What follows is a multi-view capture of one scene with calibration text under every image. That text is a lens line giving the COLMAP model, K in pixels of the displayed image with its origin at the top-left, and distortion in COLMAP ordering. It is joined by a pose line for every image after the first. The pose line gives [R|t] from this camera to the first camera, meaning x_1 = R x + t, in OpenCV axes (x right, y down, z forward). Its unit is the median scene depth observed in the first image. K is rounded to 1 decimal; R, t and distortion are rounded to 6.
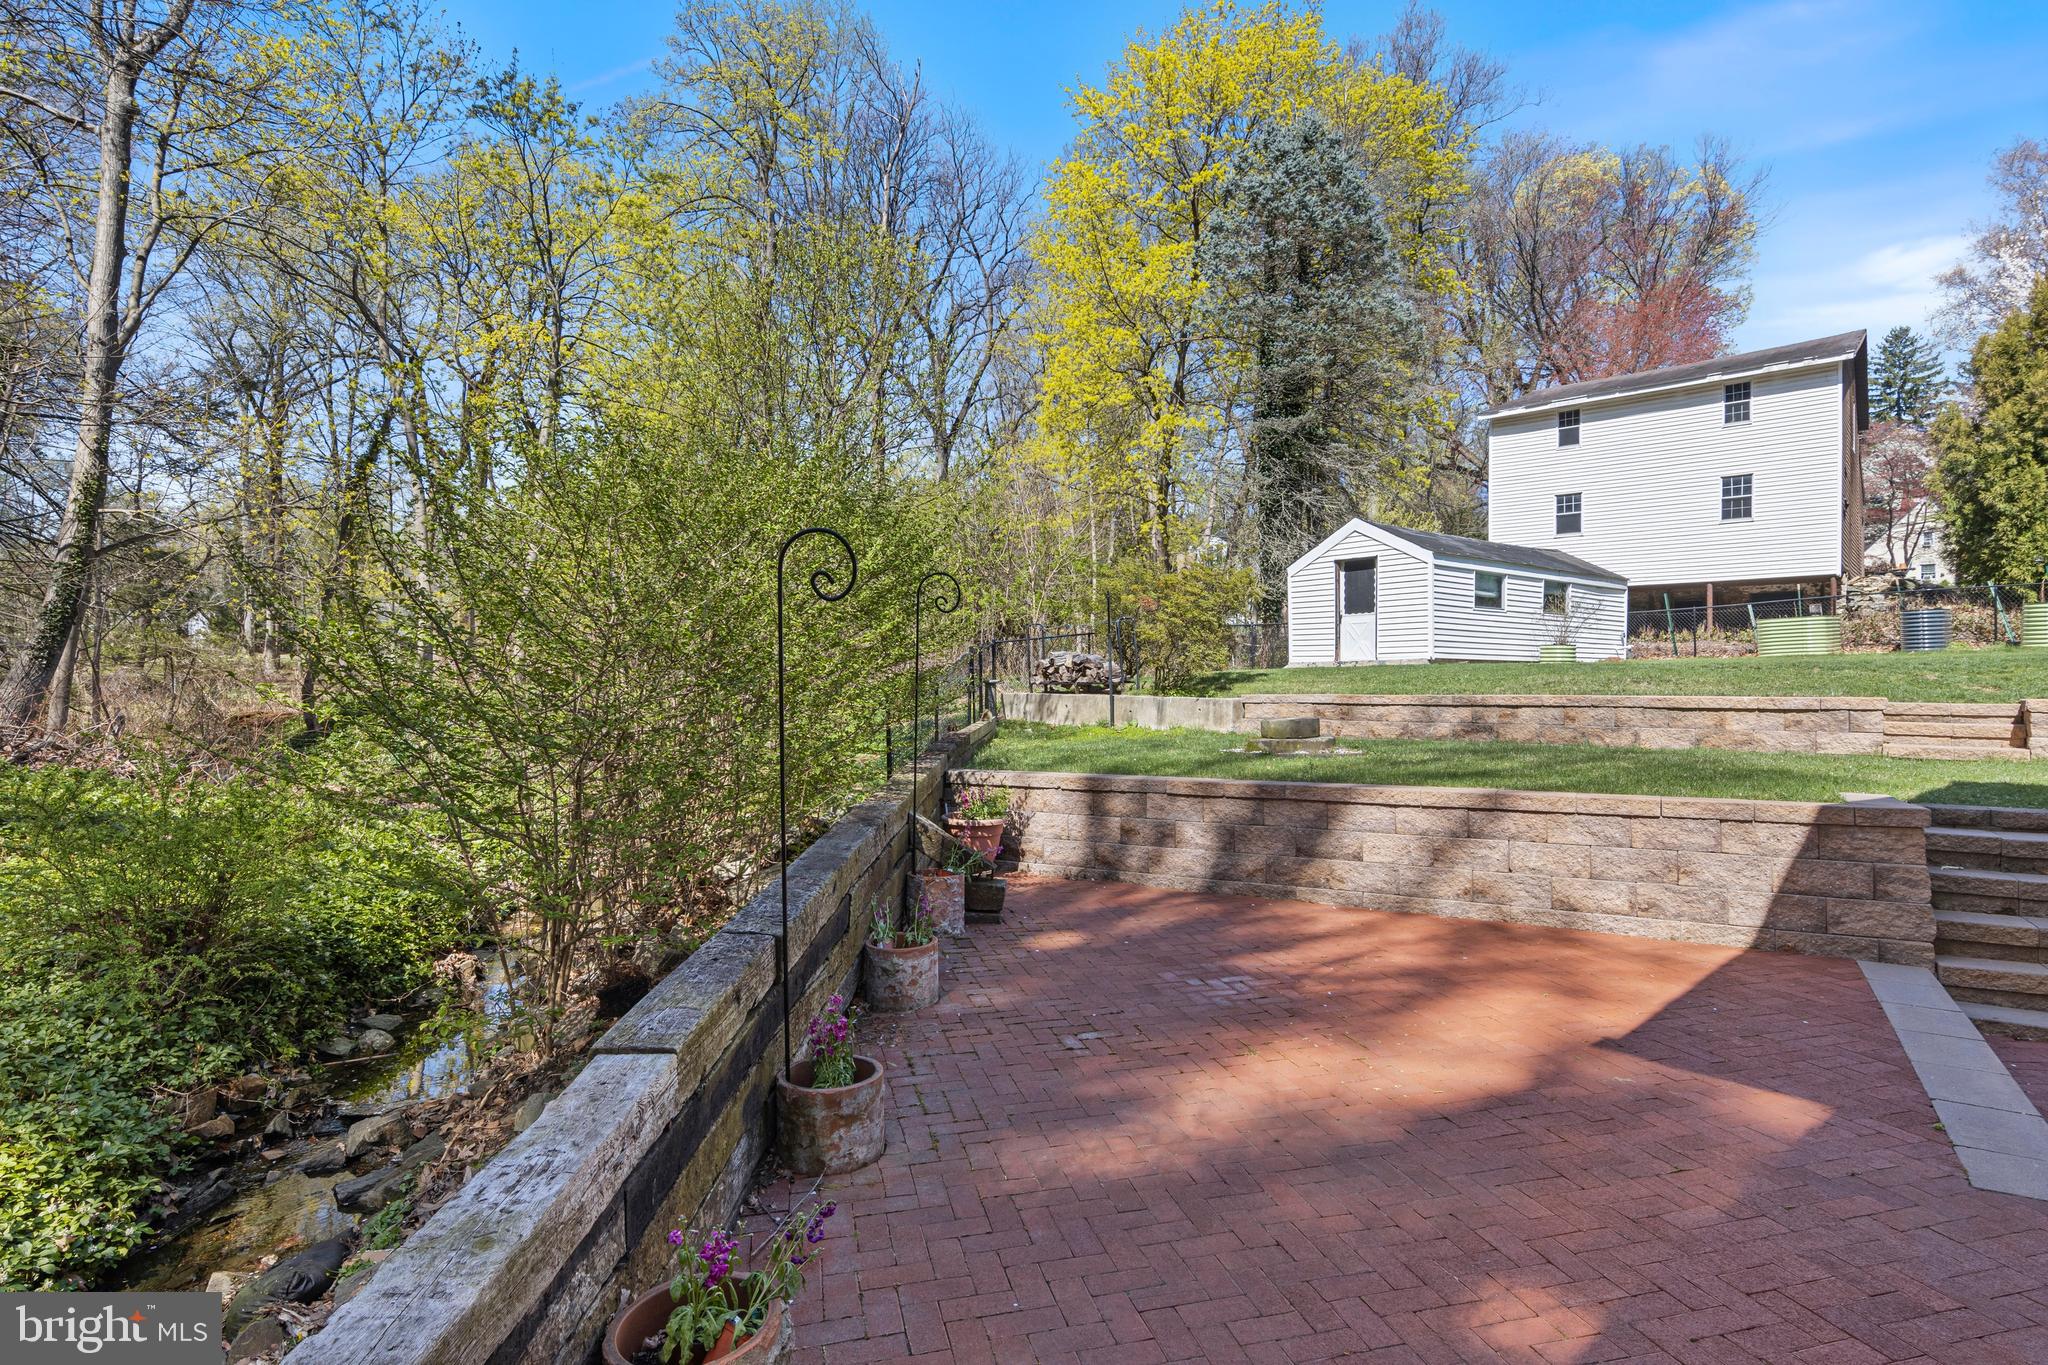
lens RADIAL K [[1053.2, 0, 1007.4], [0, 1053.2, 682.2], [0, 0, 1]] dist [0.014225, -0.004986]
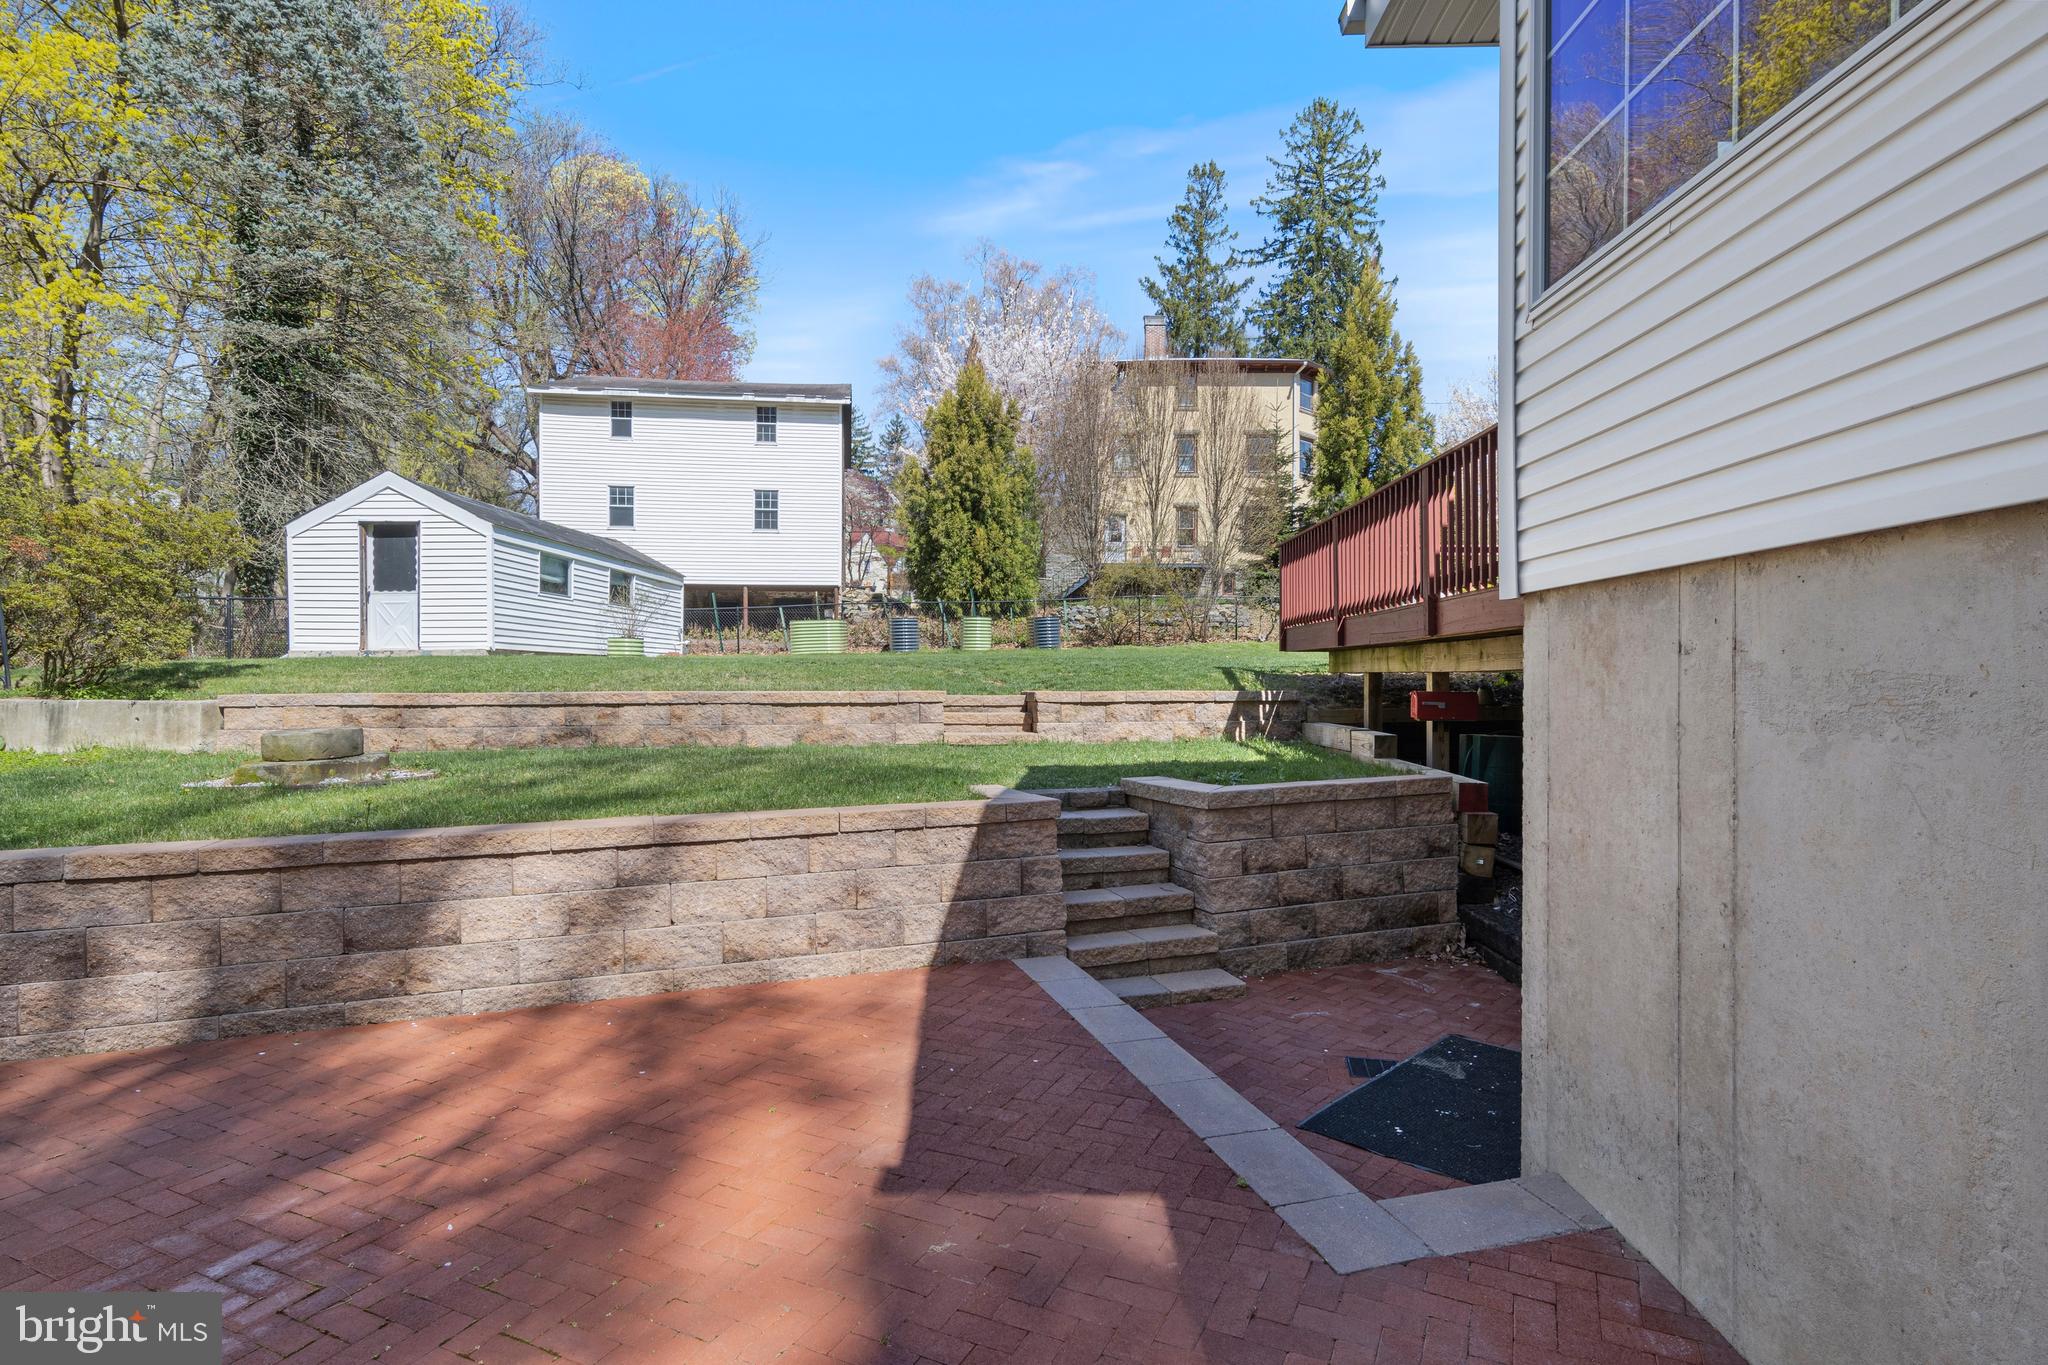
lens RADIAL K [[1053.2, 0, 1042.0], [0, 1053.2, 687.1], [0, 0, 1]] dist [0.014225, -0.004986]
pose [[0.630406, -0.007235, 0.776232, 0.016418], [-0.000177, 0.999955, 0.009464, 0.000090], [-0.776265, -0.006103, 0.630377, 0.097449]]
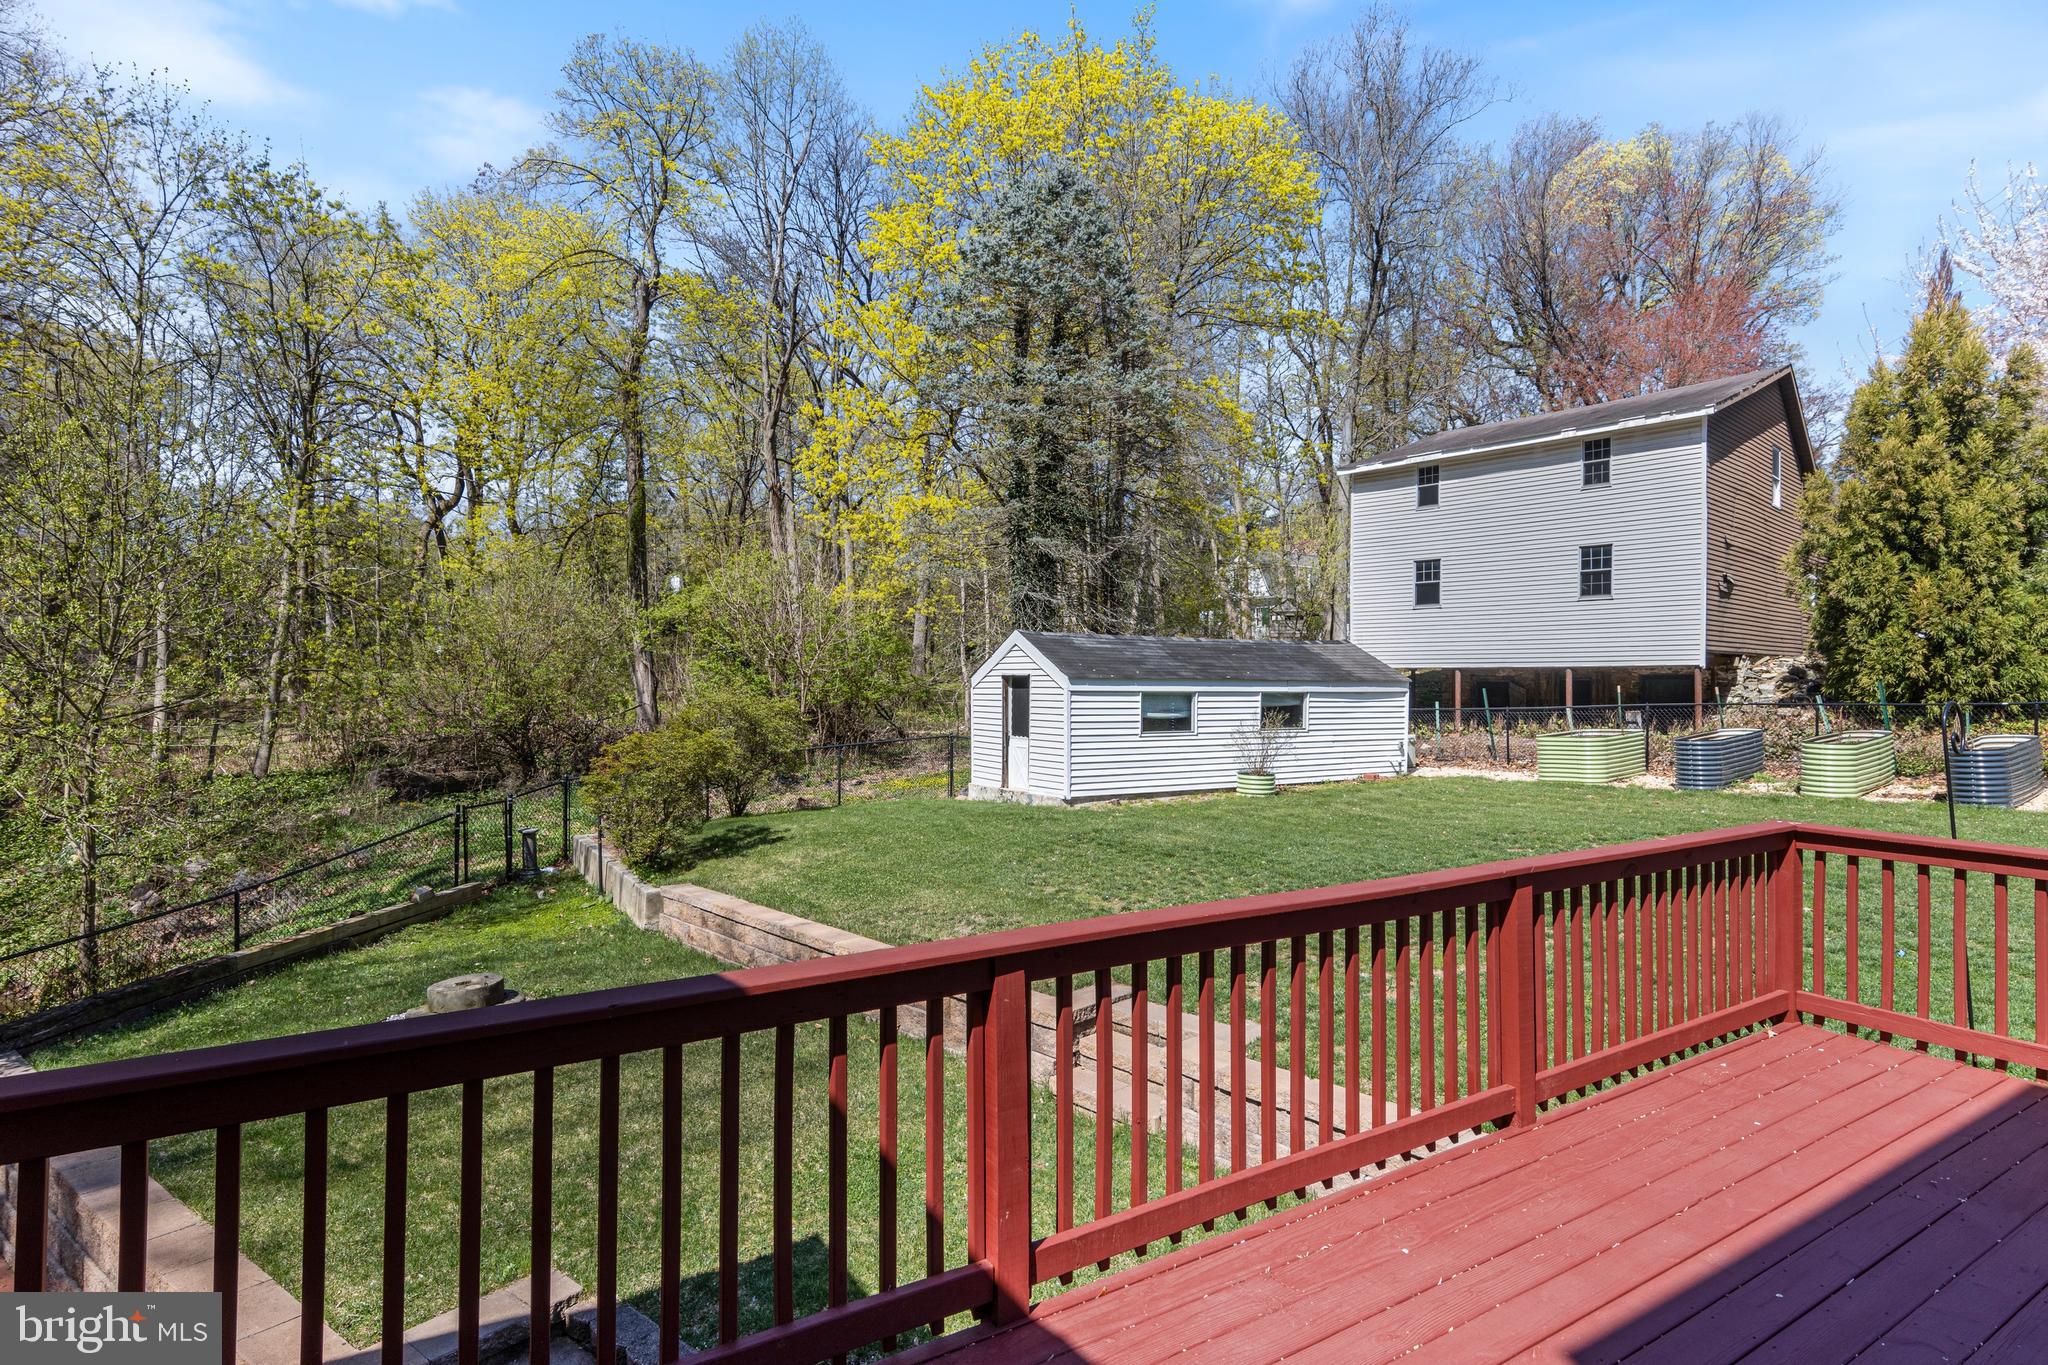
lens RADIAL K [[1053.2, 0, 1015.1], [0, 1053.2, 682.6], [0, 0, 1]] dist [0.014225, -0.004986]
pose [[0.992833, 0.005633, -0.119380, 0.386530], [-0.005161, 0.999978, 0.004262, -0.101708], [0.119401, -0.003615, 0.992840, 0.101418]]
